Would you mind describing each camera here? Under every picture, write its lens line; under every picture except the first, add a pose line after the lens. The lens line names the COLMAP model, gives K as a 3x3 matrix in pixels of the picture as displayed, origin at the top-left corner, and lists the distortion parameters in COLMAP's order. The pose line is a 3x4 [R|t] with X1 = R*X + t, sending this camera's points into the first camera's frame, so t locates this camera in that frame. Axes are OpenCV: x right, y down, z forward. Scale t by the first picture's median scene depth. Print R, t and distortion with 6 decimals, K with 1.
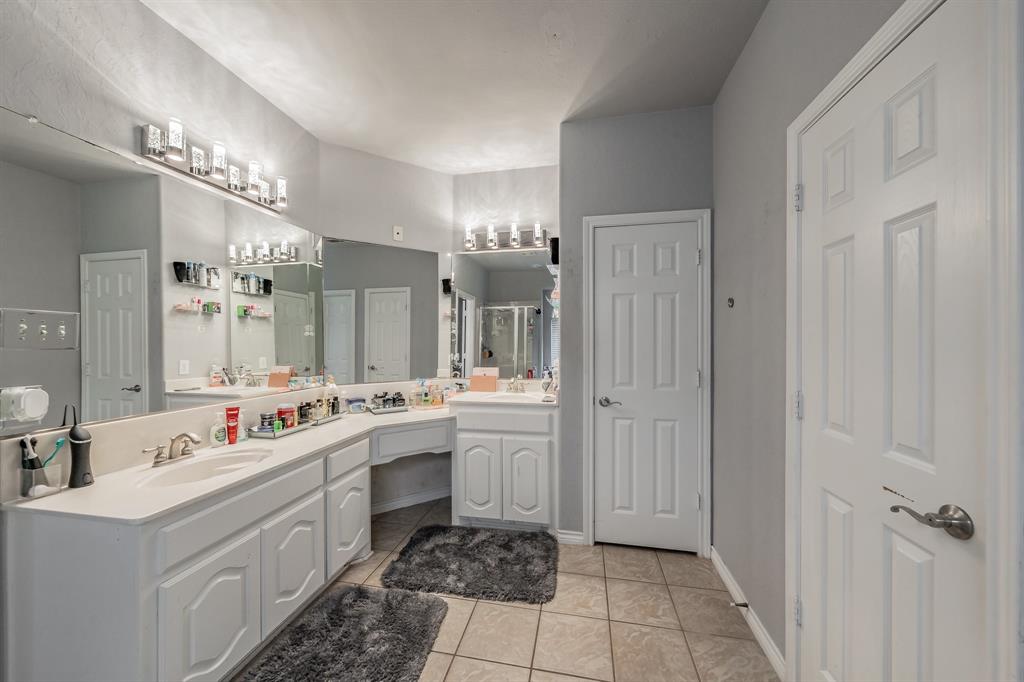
lens RADIAL K [[364.6, 0, 515.1], [0, 364.6, 342.1], [0, 0, 1]] dist [-0.001267, -0.000134]
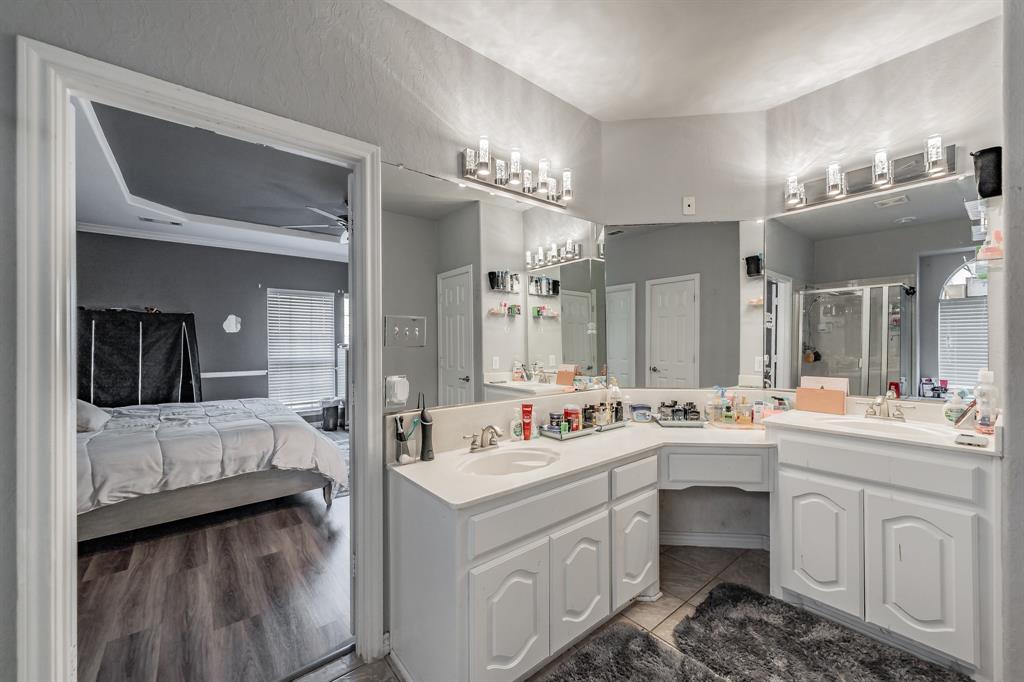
lens RADIAL K [[396.0, 0, 518.0], [0, 396.0, 340.6], [0, 0, 1]] dist [-0.000266, -0.000034]
pose [[0.768307, -0.003559, -0.640072, -0.058403], [0.003819, 0.999992, -0.000976, 0.000500], [0.640071, -0.001695, 0.768314, 0.092269]]
